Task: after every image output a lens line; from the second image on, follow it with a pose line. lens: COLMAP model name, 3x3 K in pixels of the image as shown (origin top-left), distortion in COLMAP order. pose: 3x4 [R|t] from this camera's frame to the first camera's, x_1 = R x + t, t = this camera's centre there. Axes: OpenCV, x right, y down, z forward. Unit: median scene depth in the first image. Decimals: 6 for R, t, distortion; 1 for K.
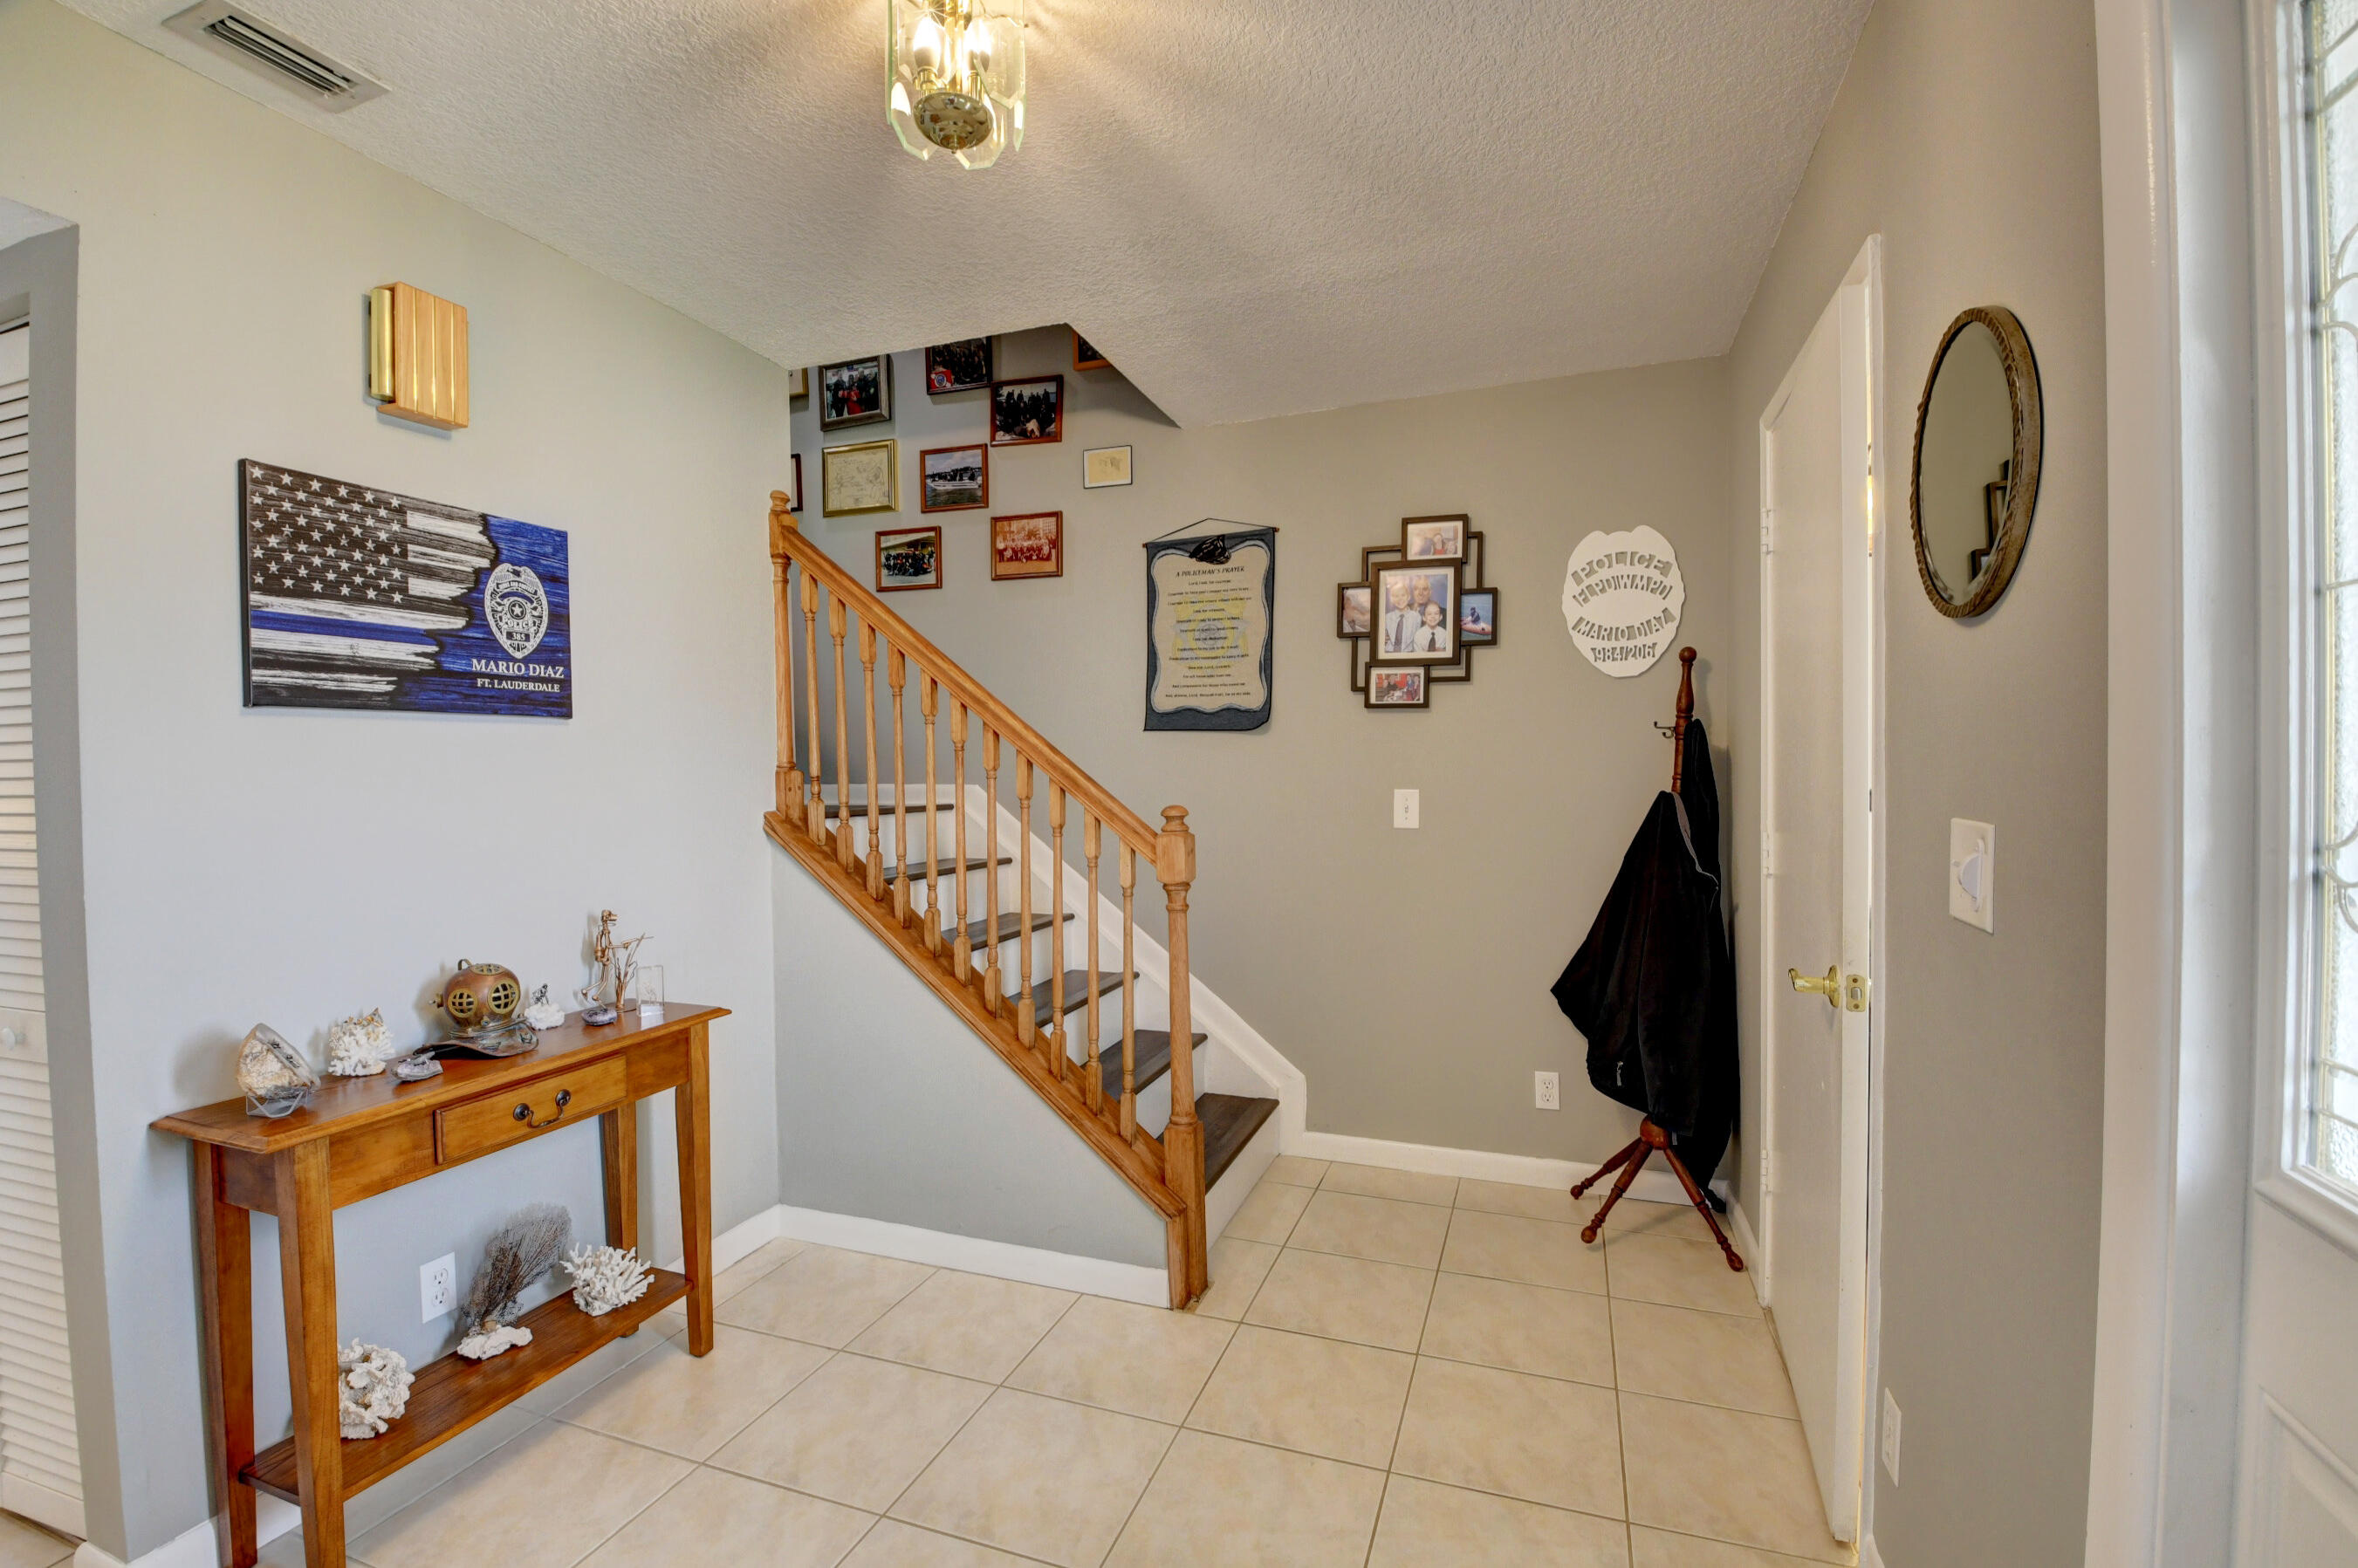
lens RADIAL K [[1039.7, 0, 1193.5], [0, 1039.7, 789.4], [0, 0, 1]] dist [-0.005120, -0.011204]
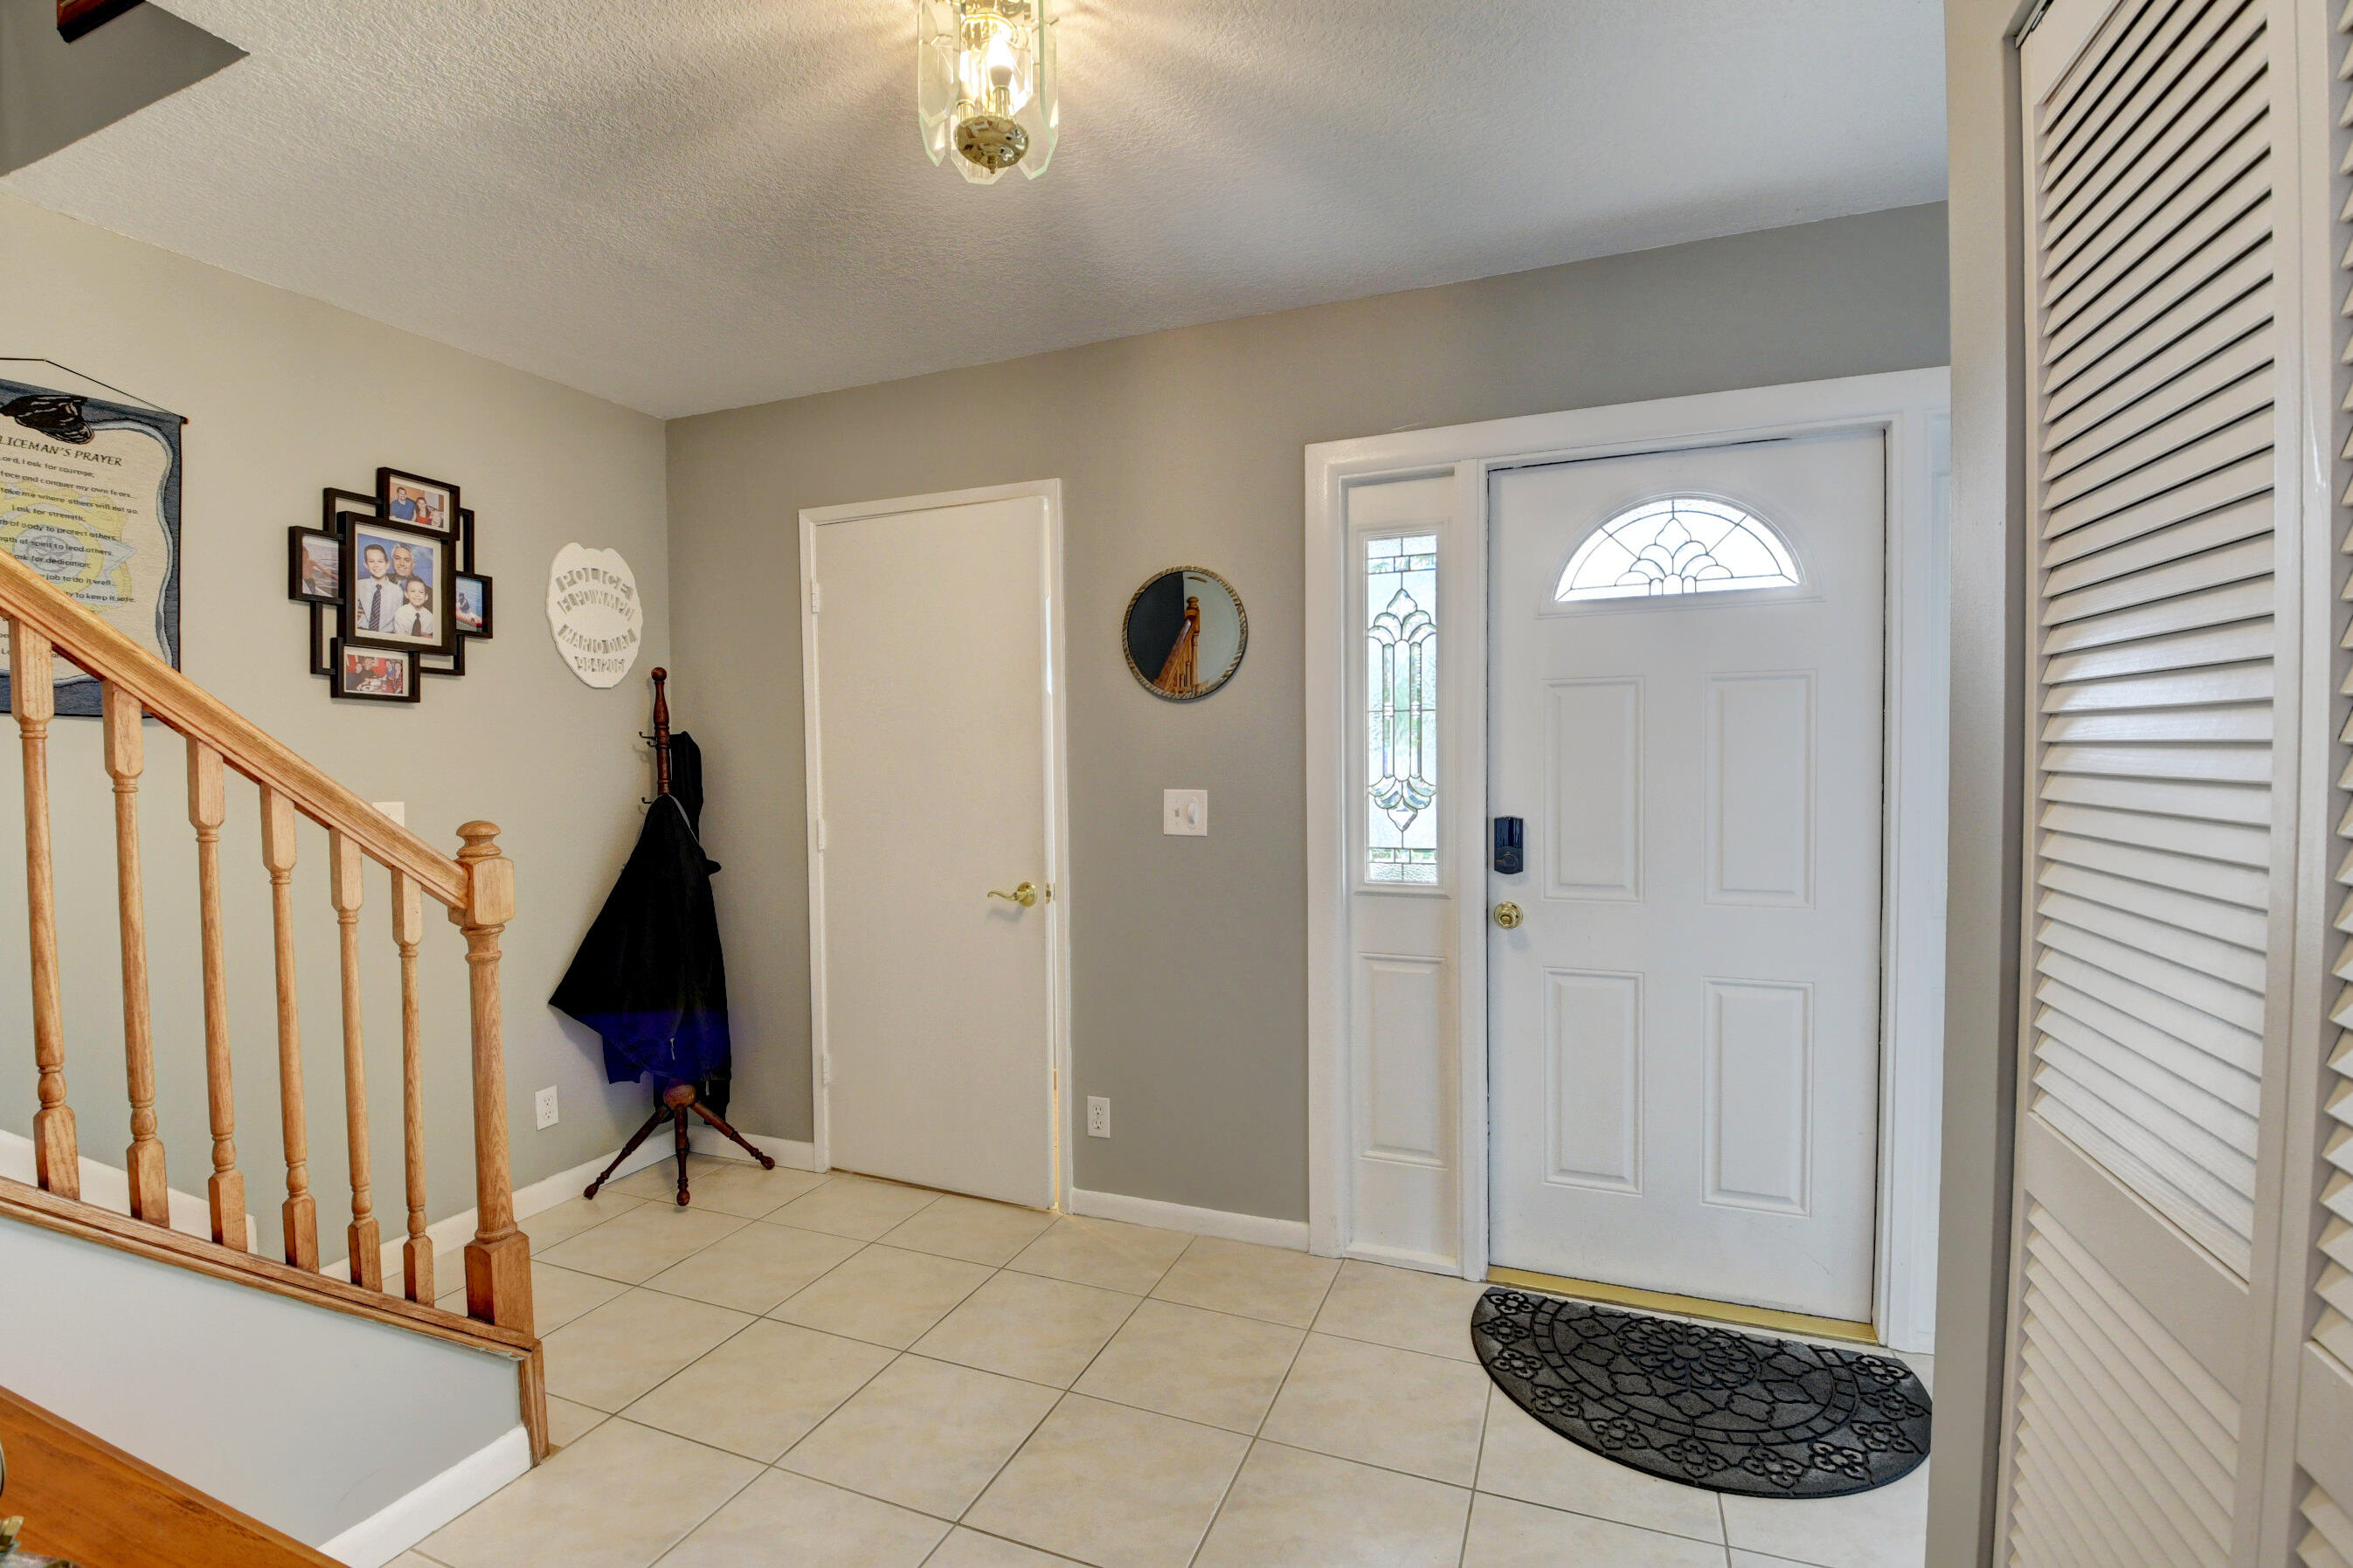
lens RADIAL K [[1037.4, 0, 1180.2], [0, 1037.4, 781.1], [0, 0, 1]] dist [-0.005120, -0.011204]
pose [[0.034994, -0.008342, 0.999353, -0.583878], [0.027534, 0.999594, 0.007380, -0.004535], [-0.999008, 0.027258, 0.035210, 0.358010]]
